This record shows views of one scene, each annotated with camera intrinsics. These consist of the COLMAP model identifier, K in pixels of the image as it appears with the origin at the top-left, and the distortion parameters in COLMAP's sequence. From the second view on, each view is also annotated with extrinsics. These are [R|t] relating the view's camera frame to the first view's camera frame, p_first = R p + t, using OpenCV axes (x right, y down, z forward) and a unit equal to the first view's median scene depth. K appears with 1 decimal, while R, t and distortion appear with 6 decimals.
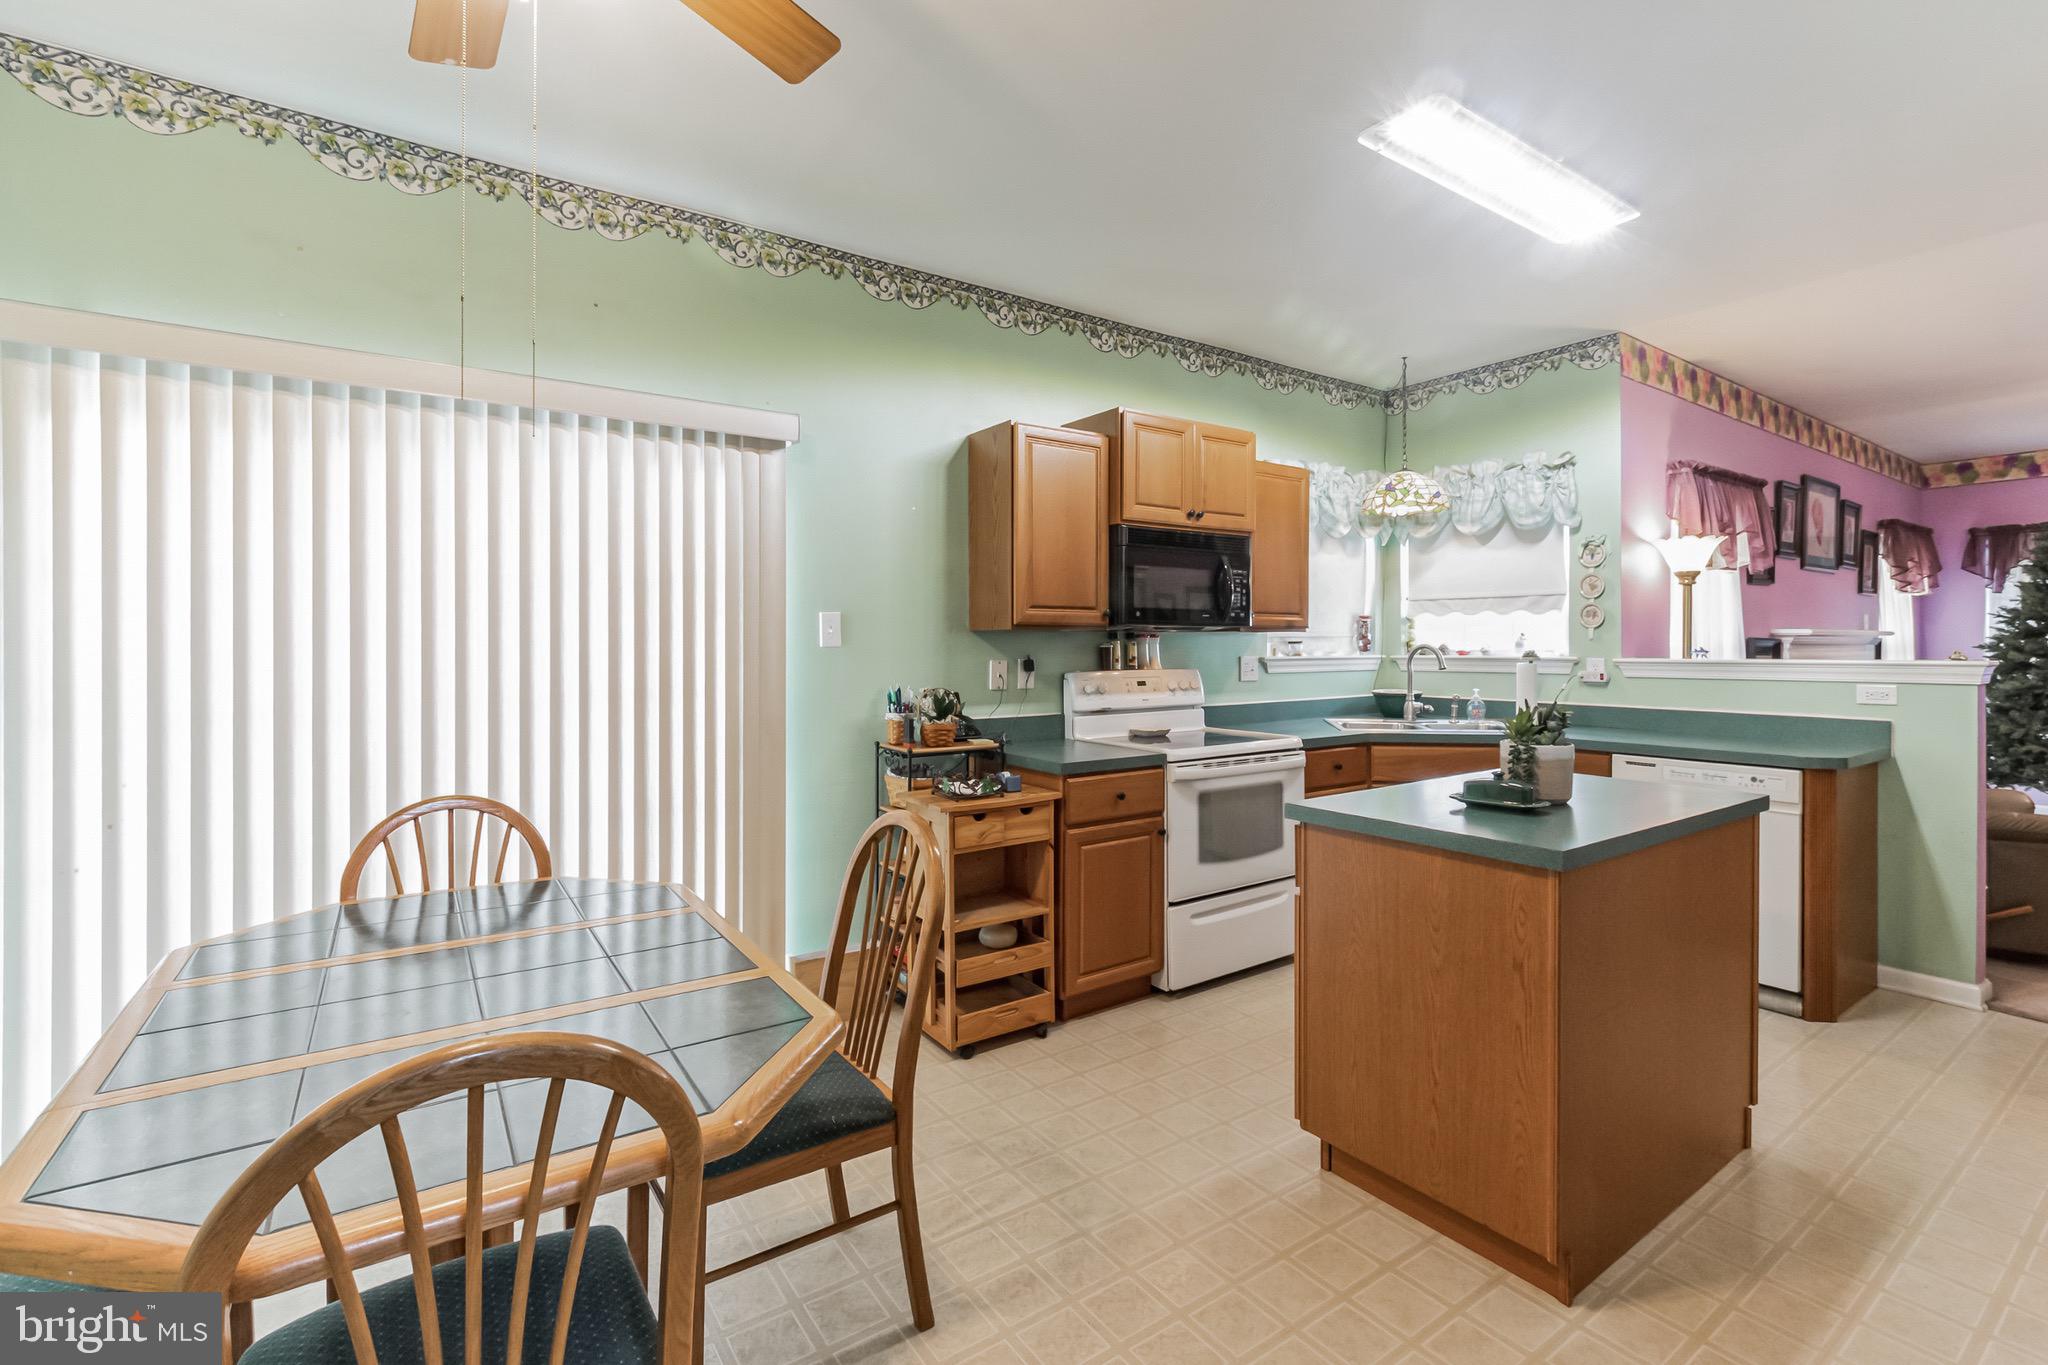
lens RADIAL K [[919.6, 0, 1045.7], [0, 919.6, 643.5], [0, 0, 1]] dist [-0.012268, 0.003610]
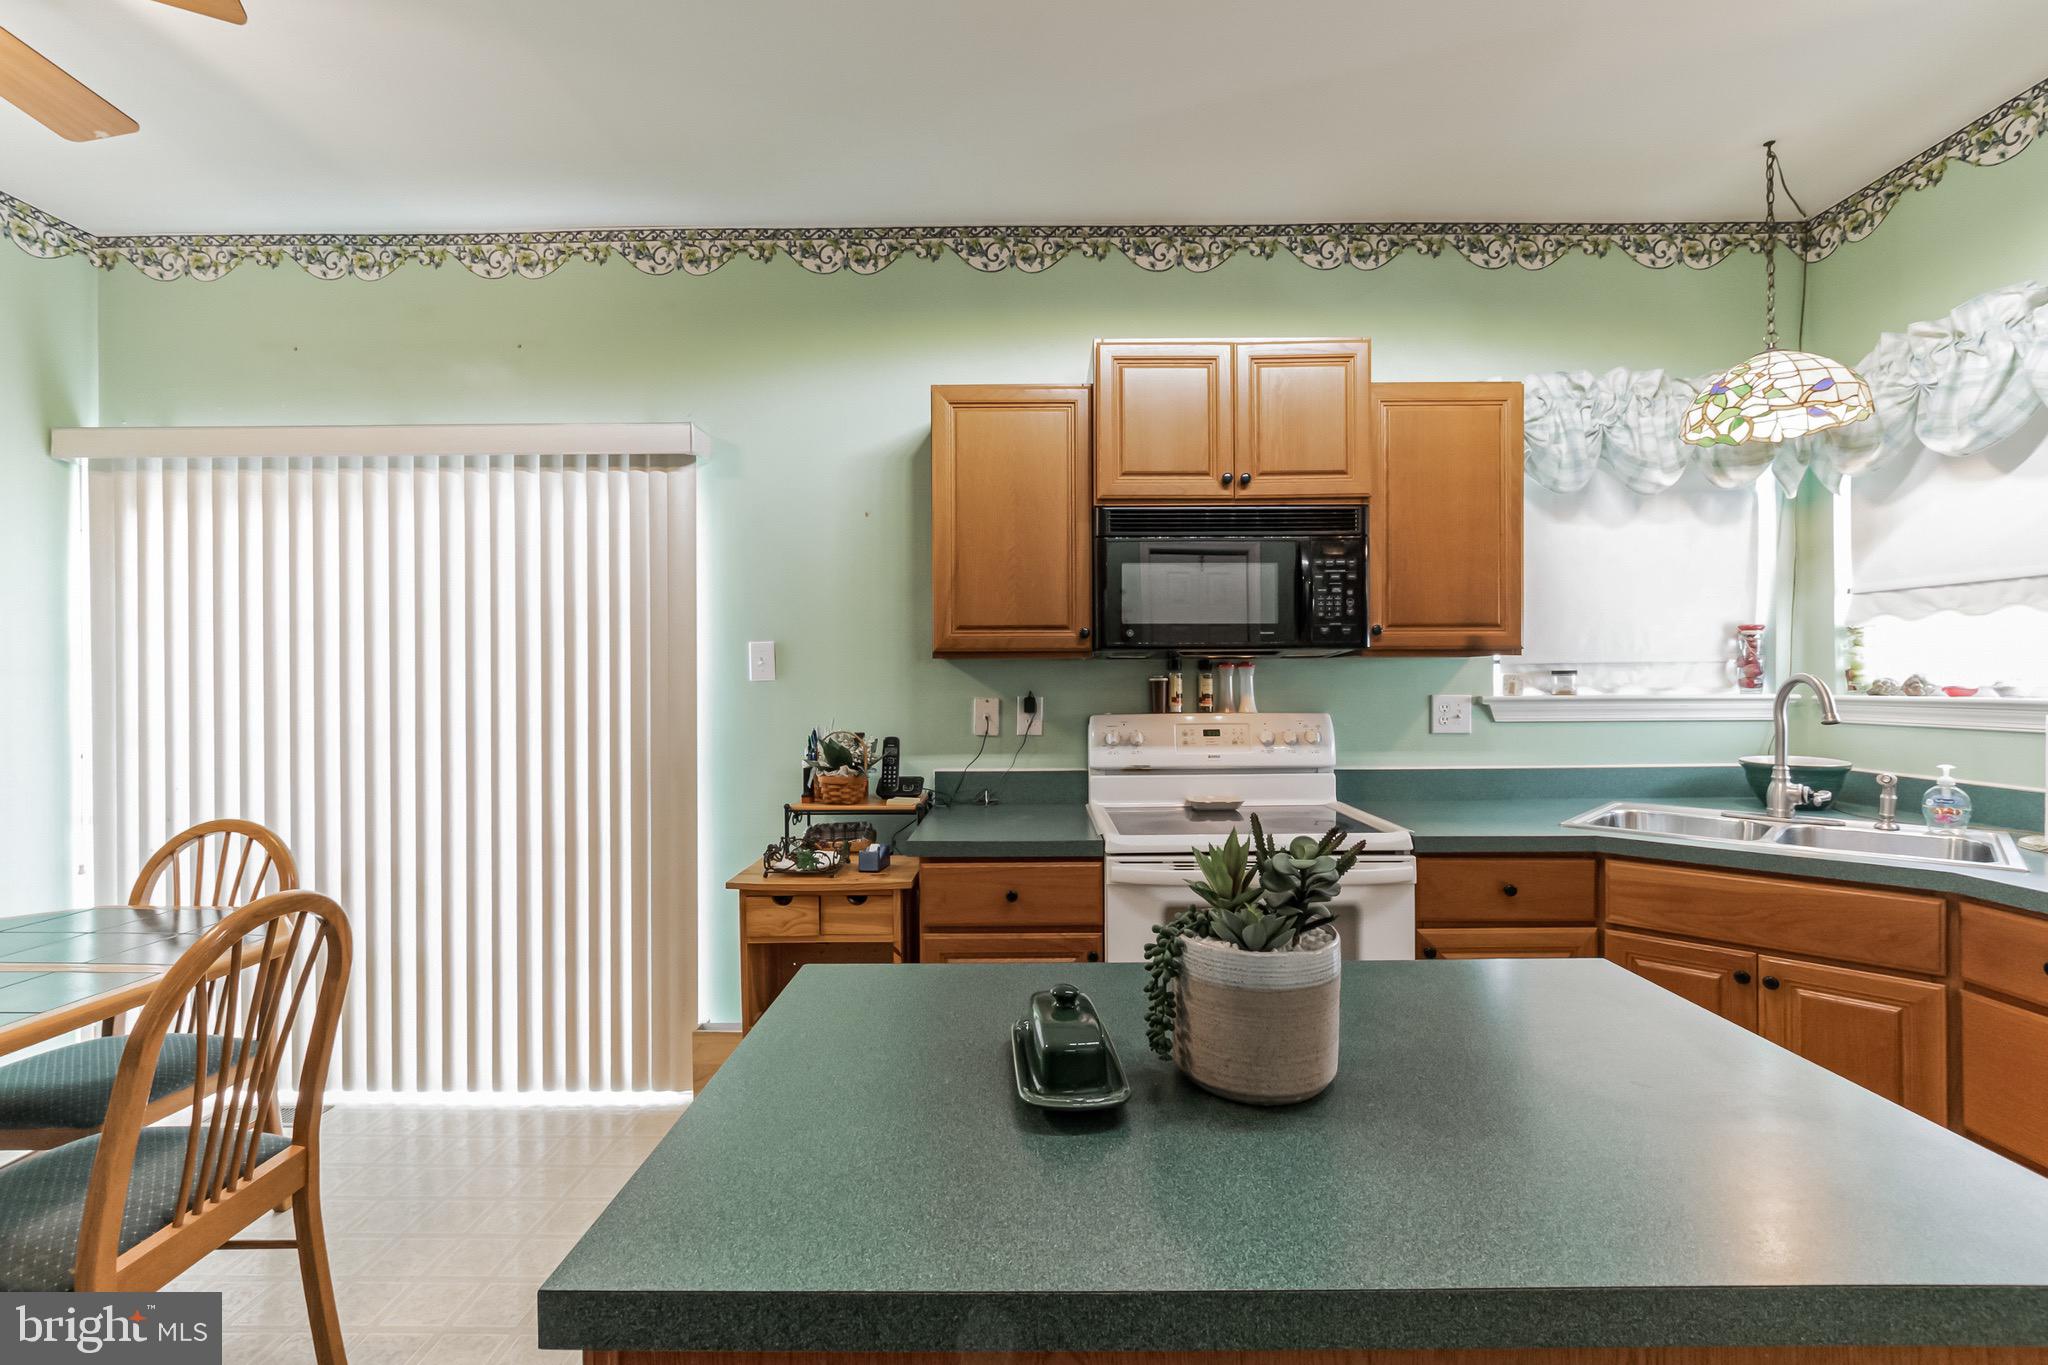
lens RADIAL K [[971.5, 0, 1031.7], [0, 971.5, 652.5], [0, 0, 1]] dist [-0.018542, 0.008777]
pose [[0.814538, -0.010269, -0.580019, 0.450690], [0.004815, 0.999929, -0.010942, -0.010325], [0.580090, 0.006120, 0.814530, 0.346708]]
